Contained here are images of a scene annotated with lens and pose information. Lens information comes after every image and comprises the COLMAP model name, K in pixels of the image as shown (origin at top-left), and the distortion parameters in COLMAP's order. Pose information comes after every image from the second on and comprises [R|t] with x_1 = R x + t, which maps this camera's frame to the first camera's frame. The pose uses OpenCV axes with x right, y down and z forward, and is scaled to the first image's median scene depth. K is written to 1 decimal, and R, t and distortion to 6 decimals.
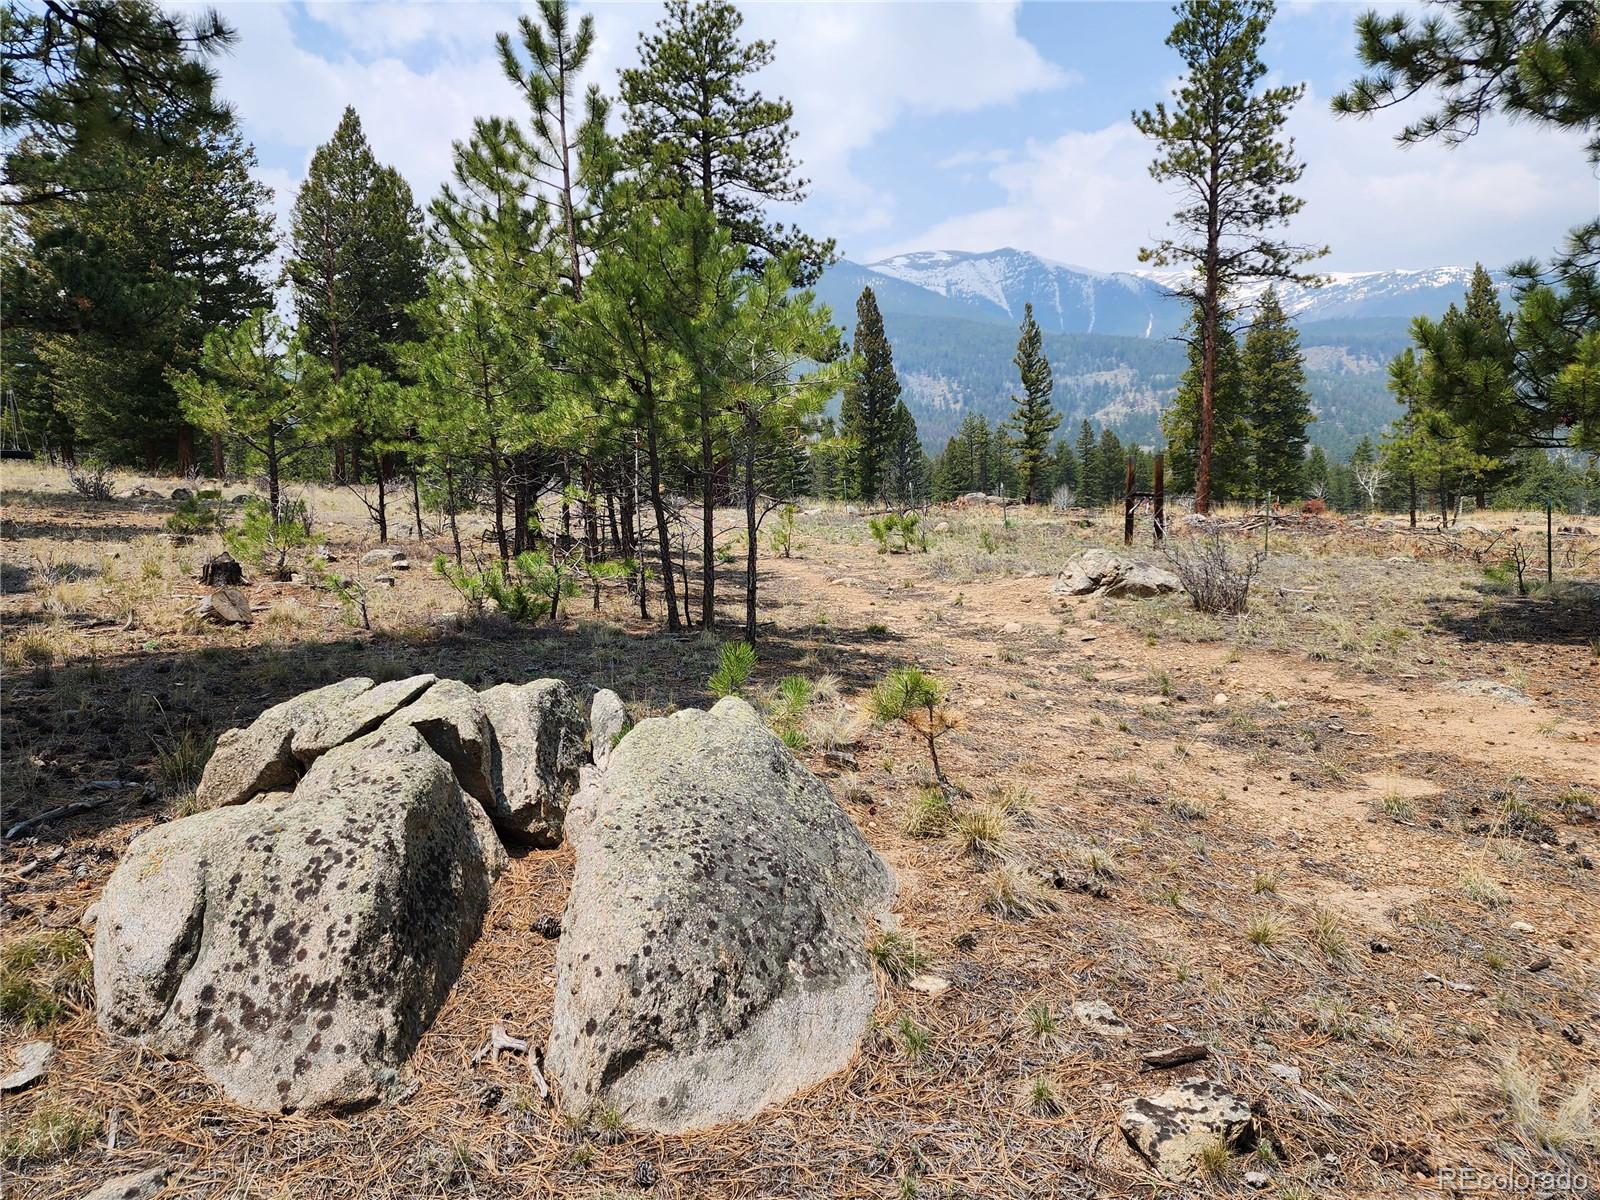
lens RADIAL K [[1224.1, 0, 793.3], [0, 1224.1, 586.0], [0, 0, 1]] dist [0.076019, -0.075917]
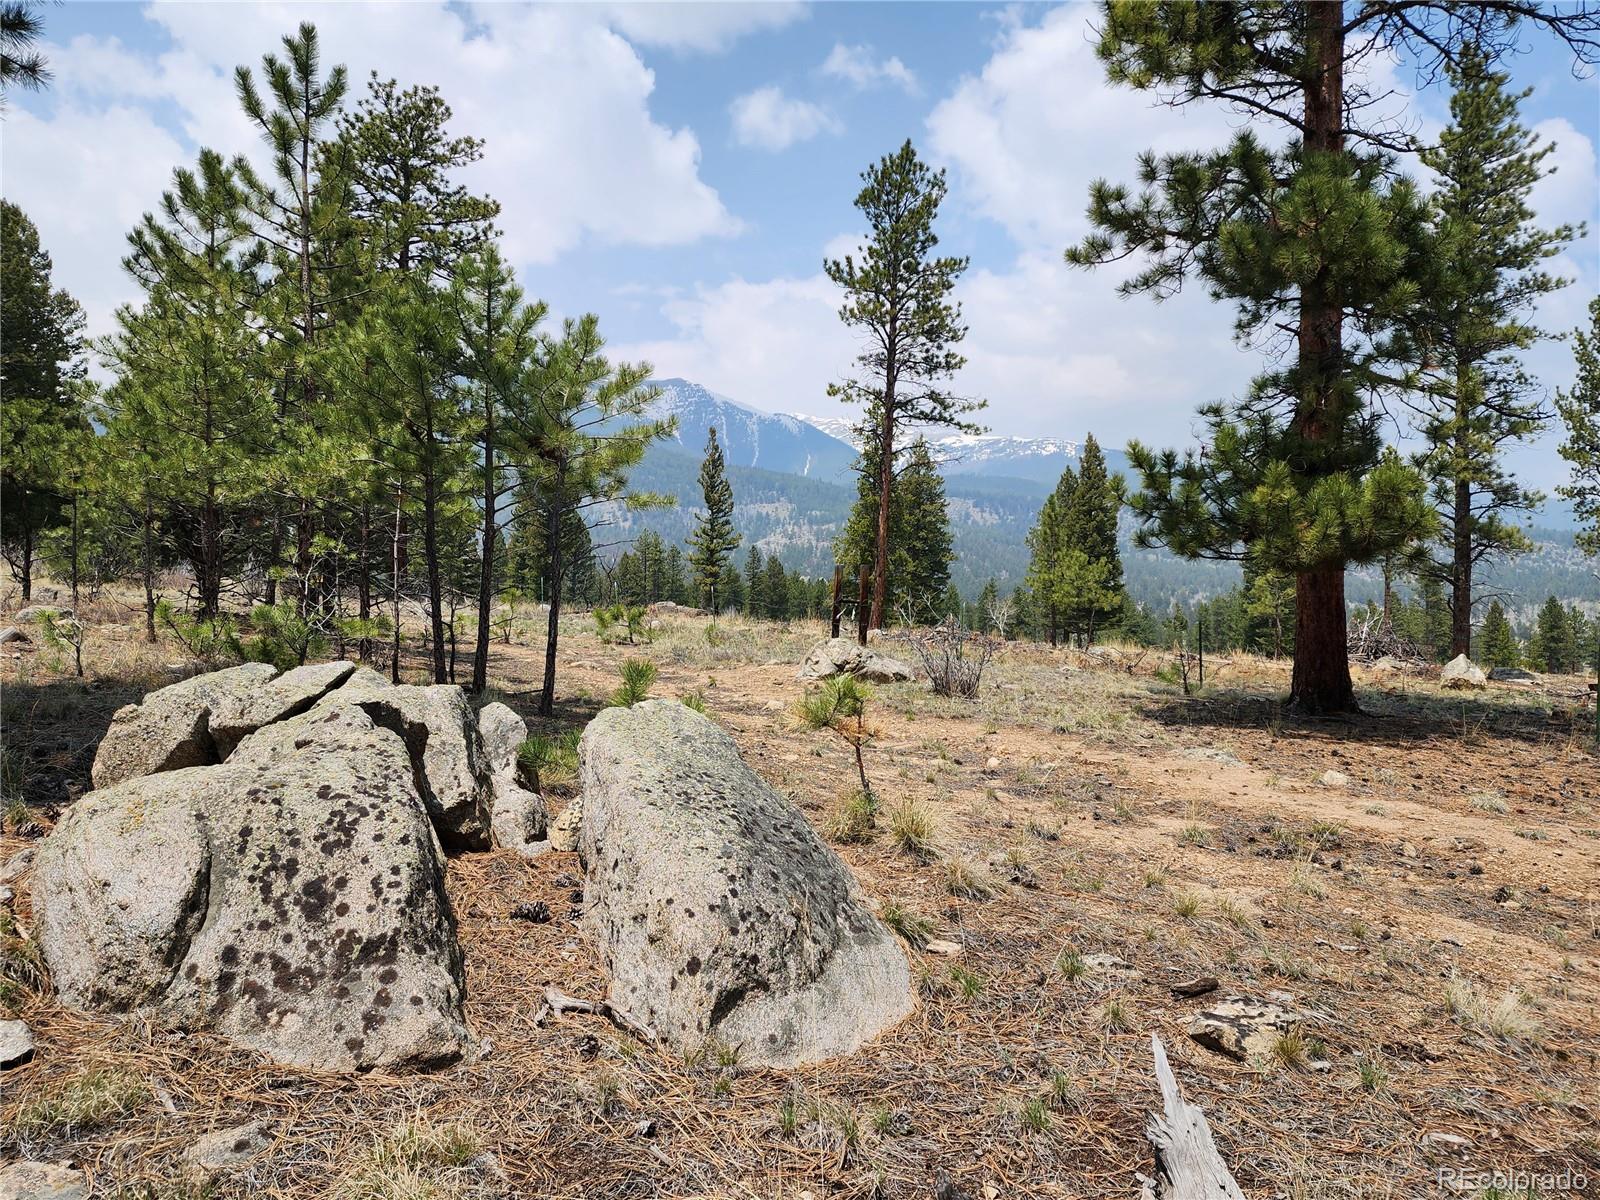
lens RADIAL K [[1224.1, 0, 812.7], [0, 1224.1, 593.3], [0, 0, 1]] dist [0.076019, -0.075917]
pose [[0.953781, 0.057466, 0.294957, -0.124654], [-0.029010, 0.994568, -0.099962, 0.053621], [-0.299100, 0.086785, 0.950267, 0.012026]]
